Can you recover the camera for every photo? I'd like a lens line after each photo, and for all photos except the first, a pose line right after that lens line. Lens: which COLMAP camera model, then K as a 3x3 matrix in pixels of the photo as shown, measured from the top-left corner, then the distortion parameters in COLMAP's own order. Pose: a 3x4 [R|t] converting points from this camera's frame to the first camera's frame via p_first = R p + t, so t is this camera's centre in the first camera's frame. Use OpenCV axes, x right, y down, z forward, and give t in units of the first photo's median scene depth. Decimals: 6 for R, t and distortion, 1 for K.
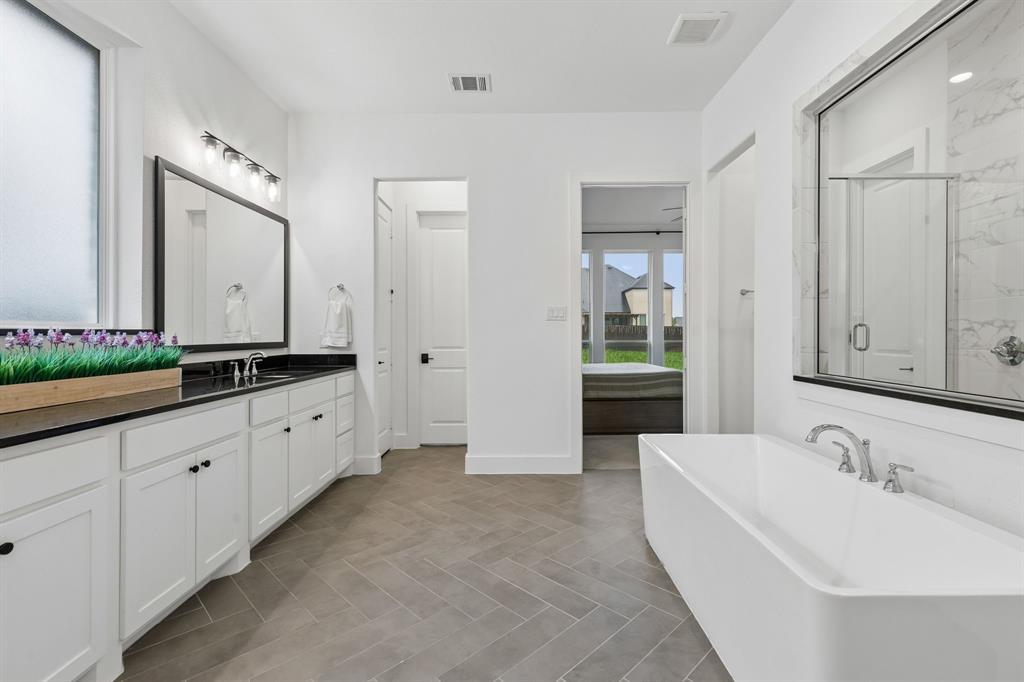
lens RADIAL K [[466.0, 0, 516.6], [0, 466.0, 332.9], [0, 0, 1]] dist [0.006355, 0.000176]
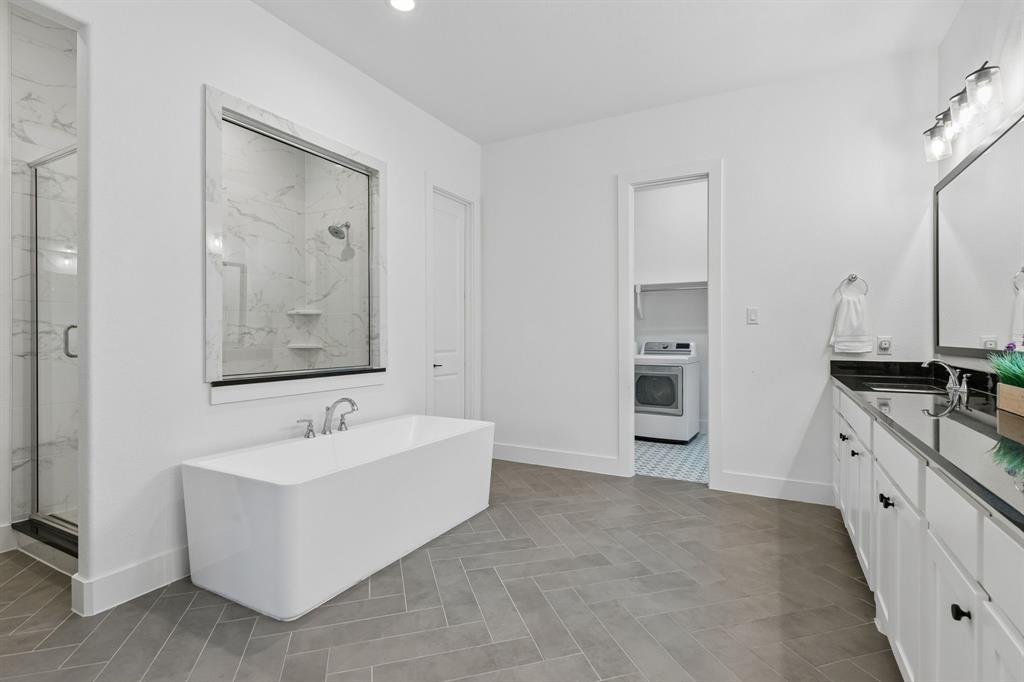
lens RADIAL K [[466.0, 0, 516.6], [0, 466.0, 332.9], [0, 0, 1]] dist [0.006355, 0.000176]
pose [[-0.877903, 0.000794, 0.478837, -0.437159], [-0.000378, 0.999997, -0.002352, -0.005206], [-0.478838, -0.002246, -0.877900, 1.746826]]
